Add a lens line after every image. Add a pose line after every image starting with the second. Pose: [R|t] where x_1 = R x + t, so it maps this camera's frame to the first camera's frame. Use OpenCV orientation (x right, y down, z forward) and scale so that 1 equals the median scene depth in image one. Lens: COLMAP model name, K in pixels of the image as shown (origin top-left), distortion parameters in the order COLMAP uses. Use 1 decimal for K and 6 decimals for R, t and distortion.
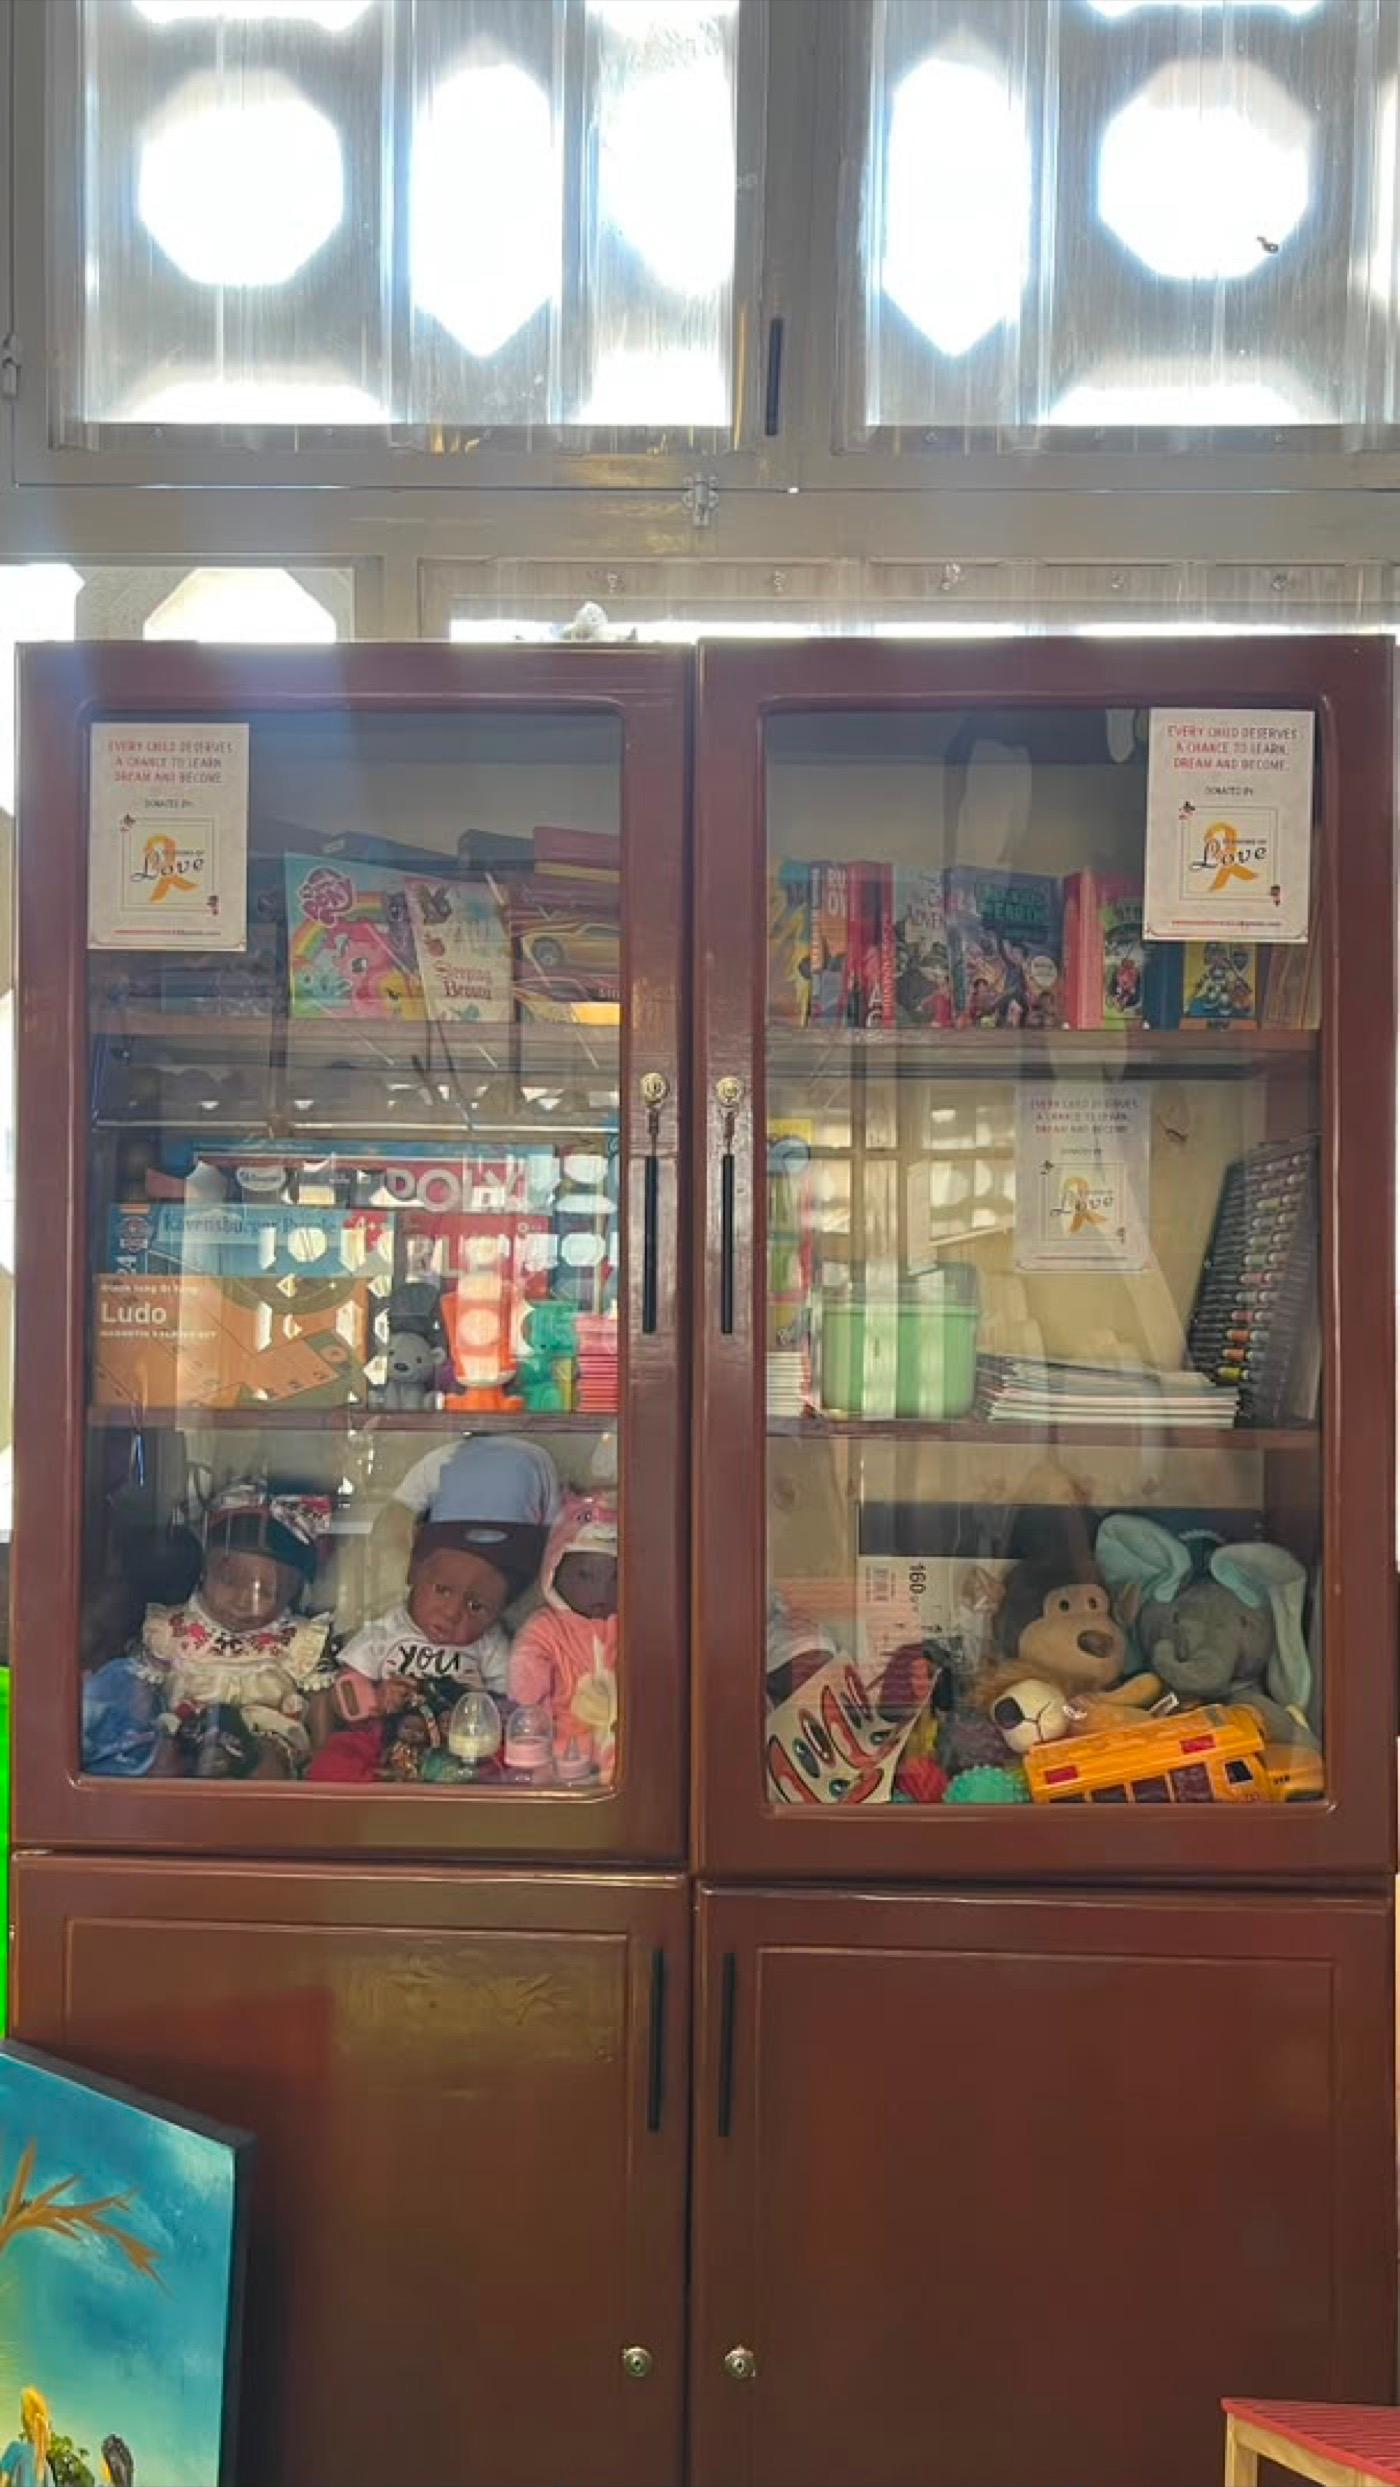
lens RADIAL K [[1663.8, 0, 688.3], [0, 1663.8, 1252.8], [0, 0, 1]] dist [0.045443, 0.000408]
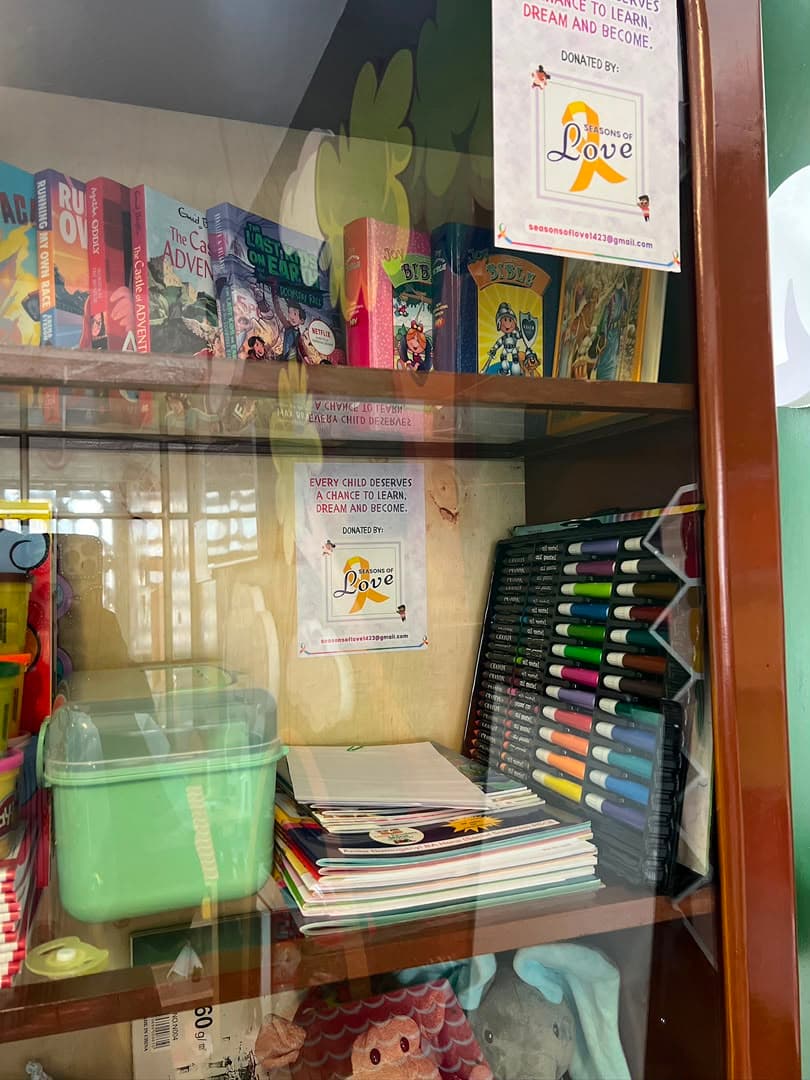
lens RADIAL K [[801.8, 0, 403.4], [0, 801.8, 544.3], [0, 0, 1]] dist [0.020499, -0.007867]
pose [[0.926872, -0.026699, 0.374428, 0.086775], [0.034381, 0.999313, -0.013851, -0.047453], [-0.373801, 0.025711, 0.927153, 0.584842]]
